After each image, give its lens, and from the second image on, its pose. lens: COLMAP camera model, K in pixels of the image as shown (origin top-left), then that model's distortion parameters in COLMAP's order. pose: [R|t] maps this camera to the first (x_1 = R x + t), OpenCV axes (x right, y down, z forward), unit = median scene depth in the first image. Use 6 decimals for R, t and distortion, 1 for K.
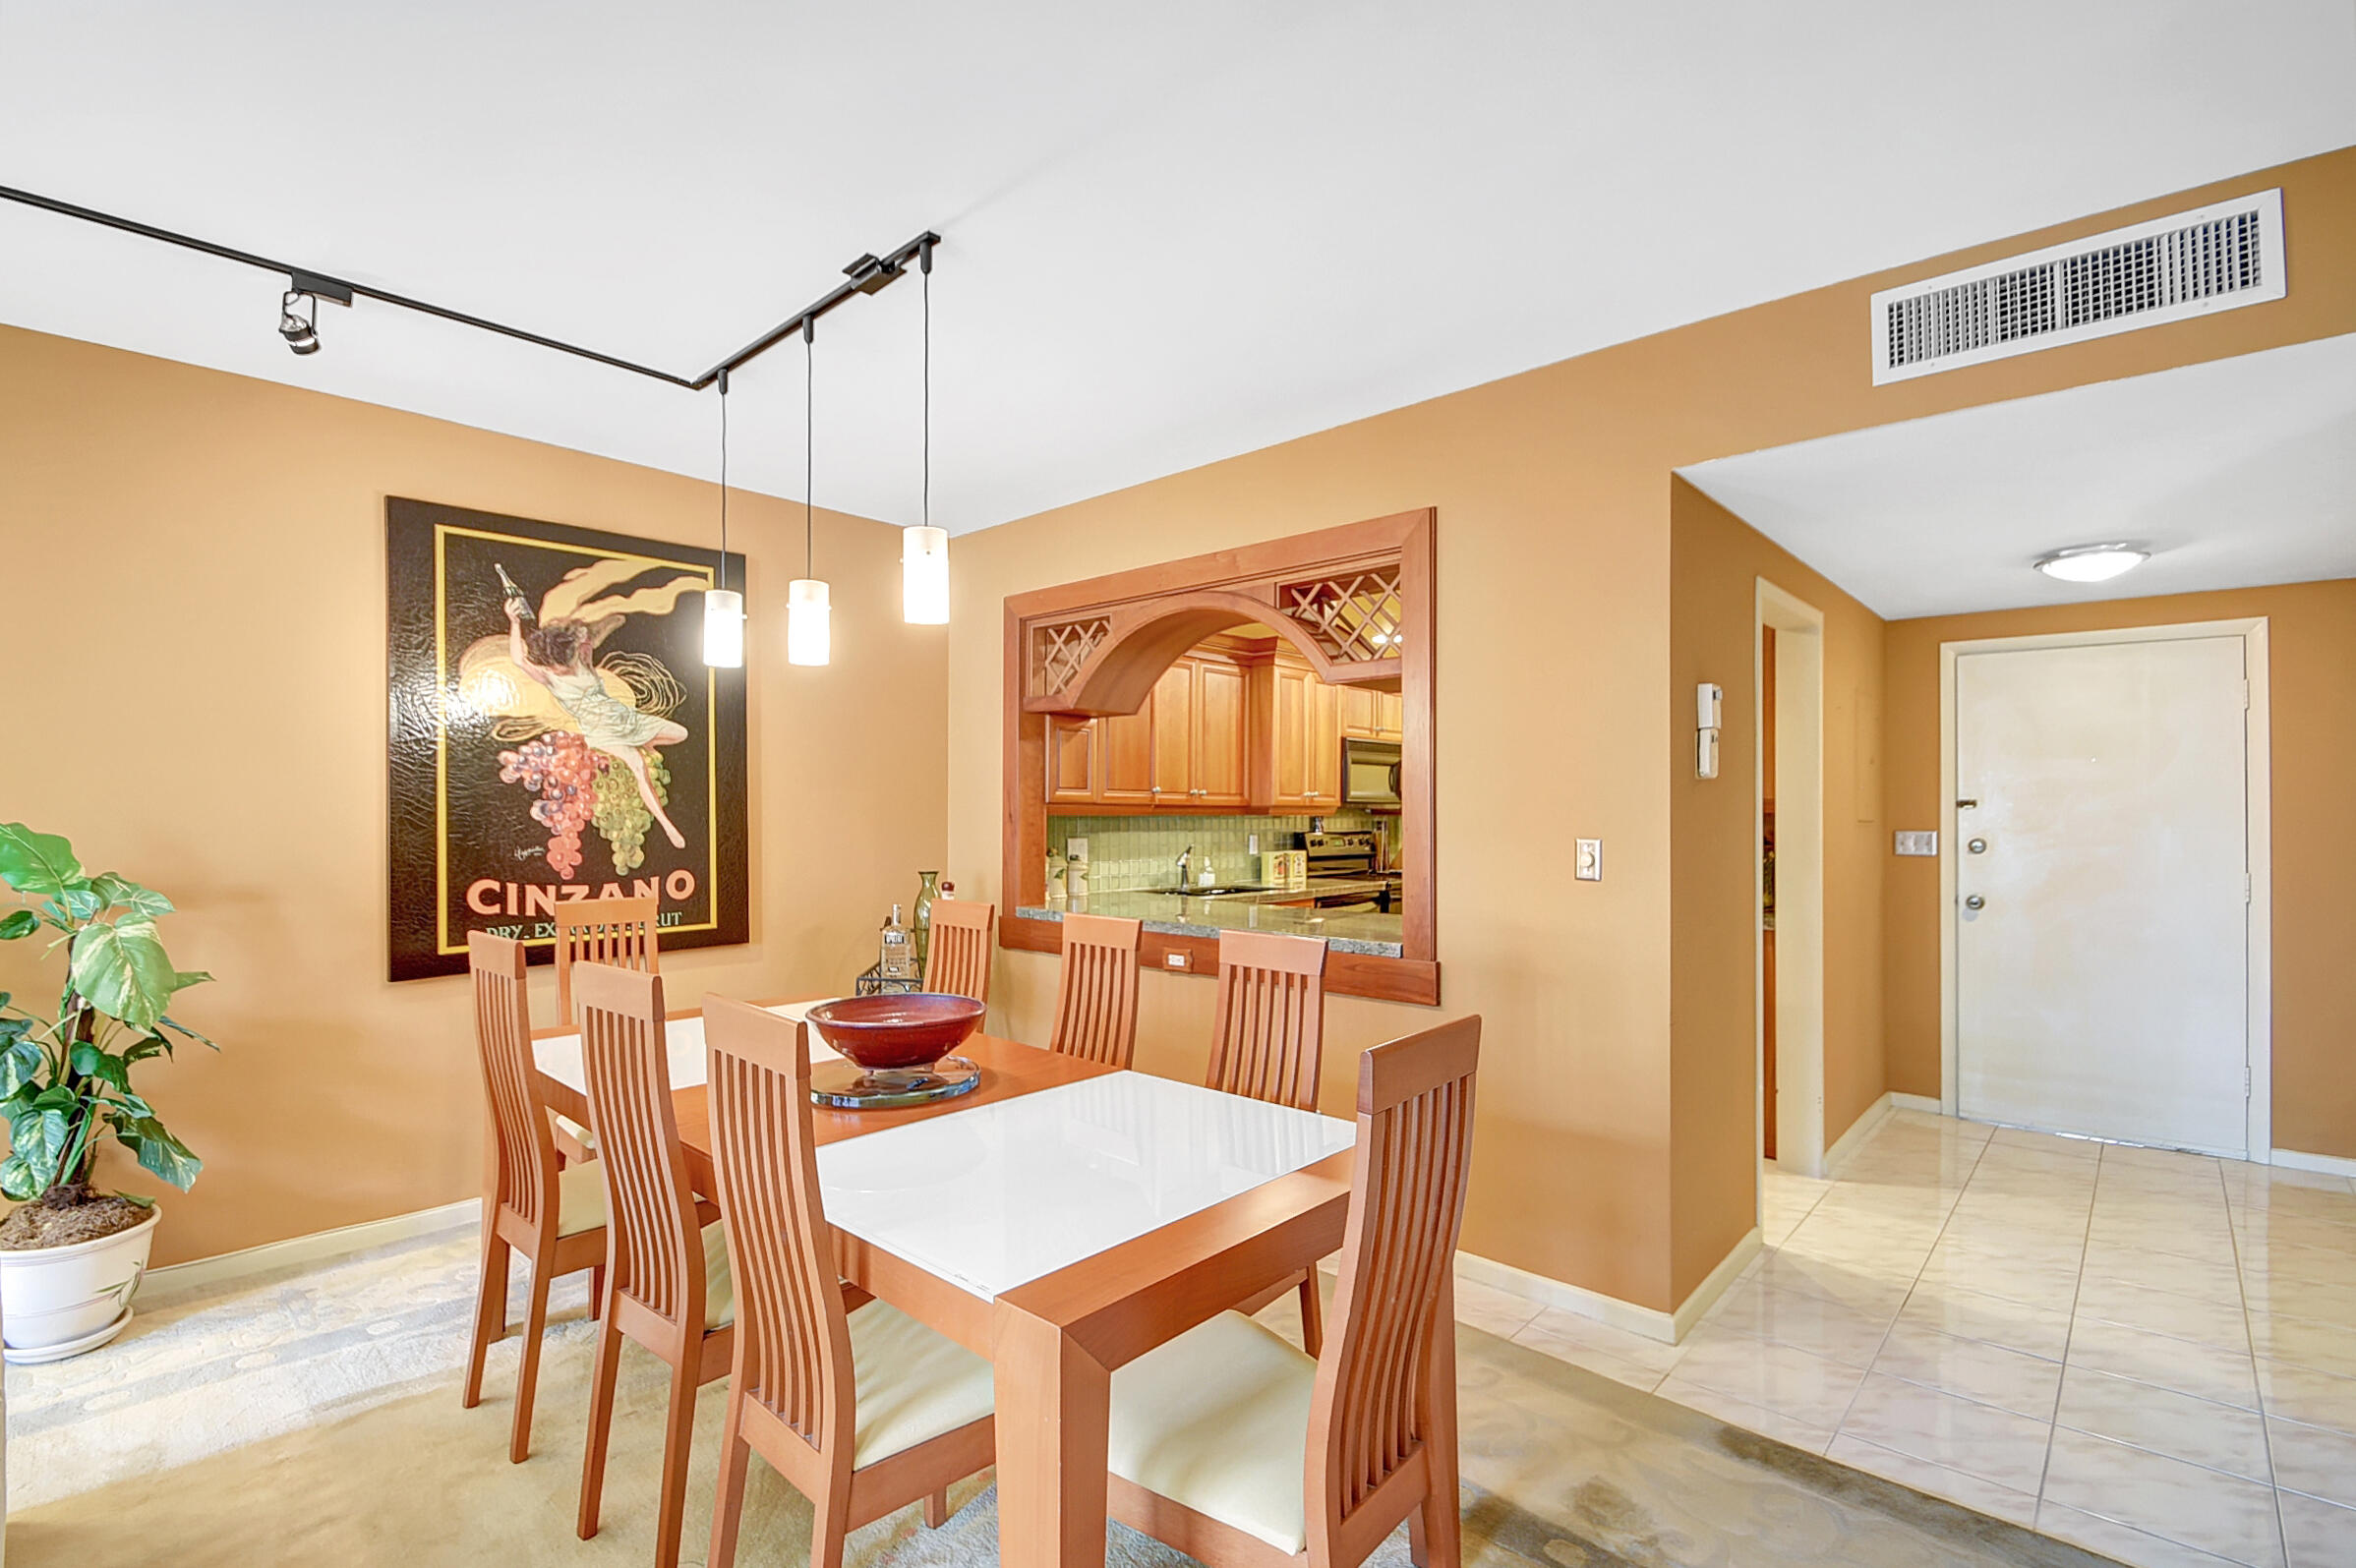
lens RADIAL K [[1068.7, 0, 1173.0], [0, 1068.7, 795.9], [0, 0, 1]] dist [0.016022, -0.002792]
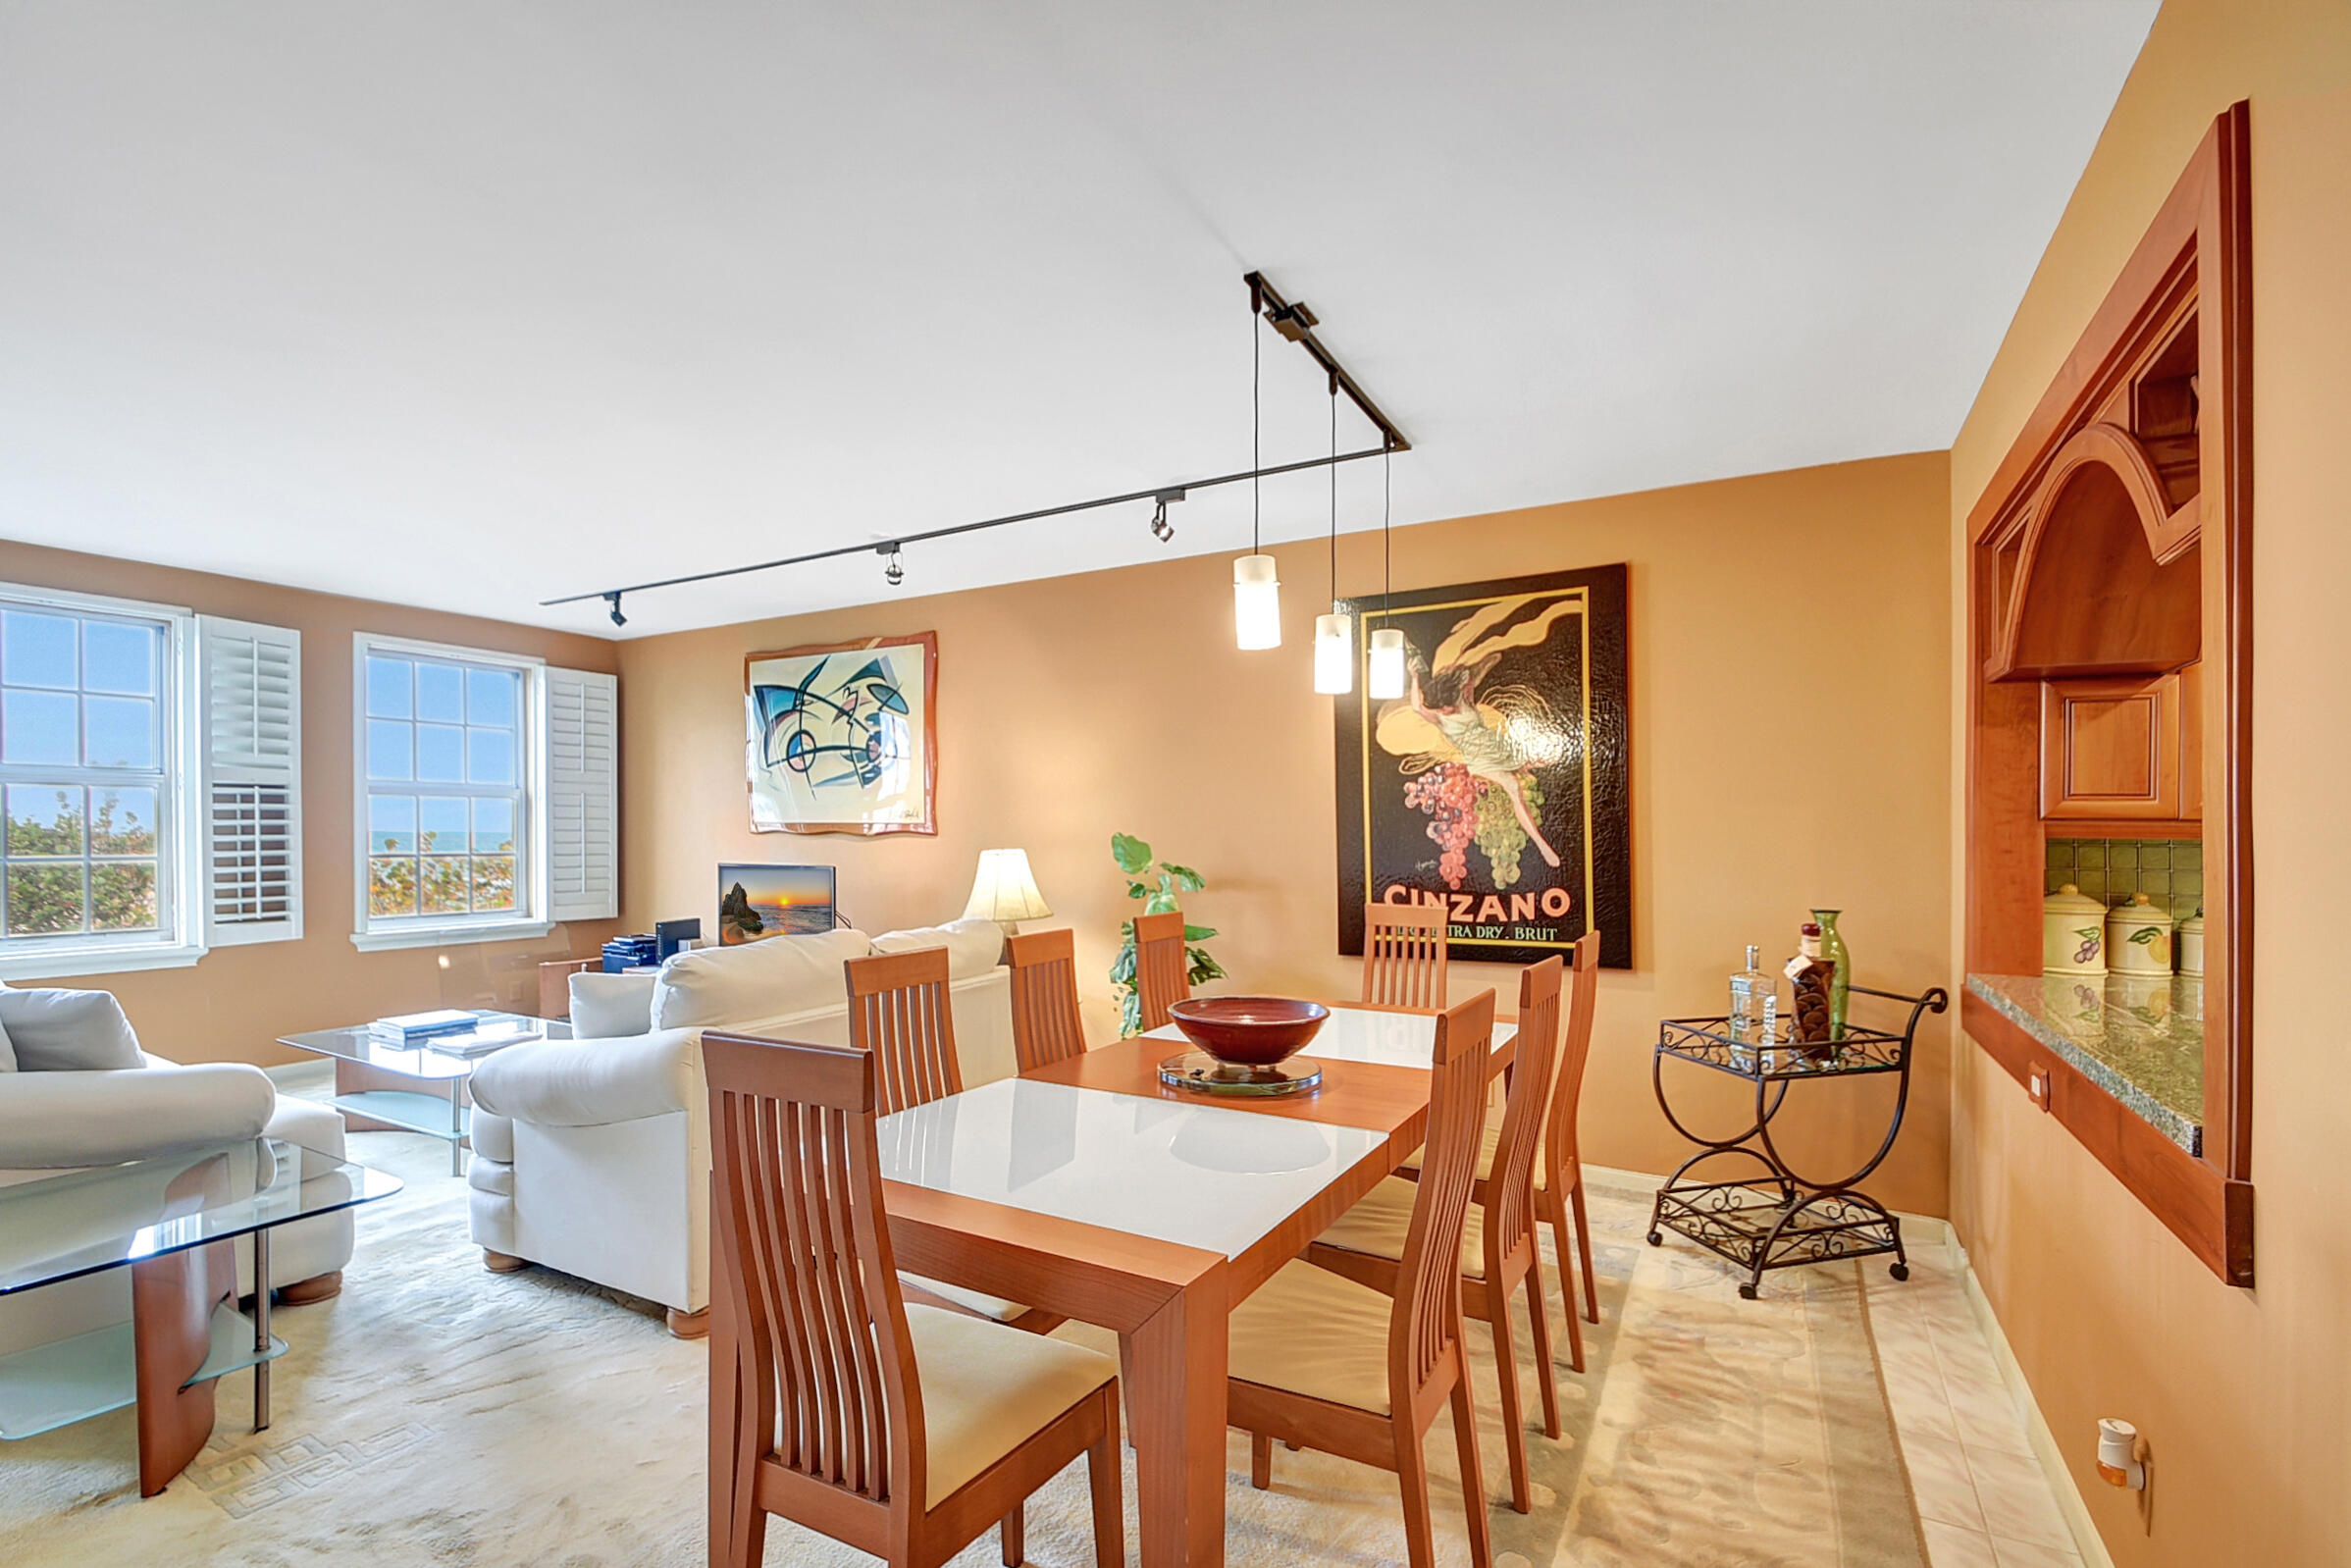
lens RADIAL K [[1066.6, 0, 1184.6], [0, 1066.6, 831.0], [0, 0, 1]] dist [0.016022, -0.002792]
pose [[0.245692, -0.003135, -0.969343, 0.477666], [0.007560, 0.999971, -0.001318, 0.013483], [0.969319, -0.007005, 0.245708, 0.424224]]
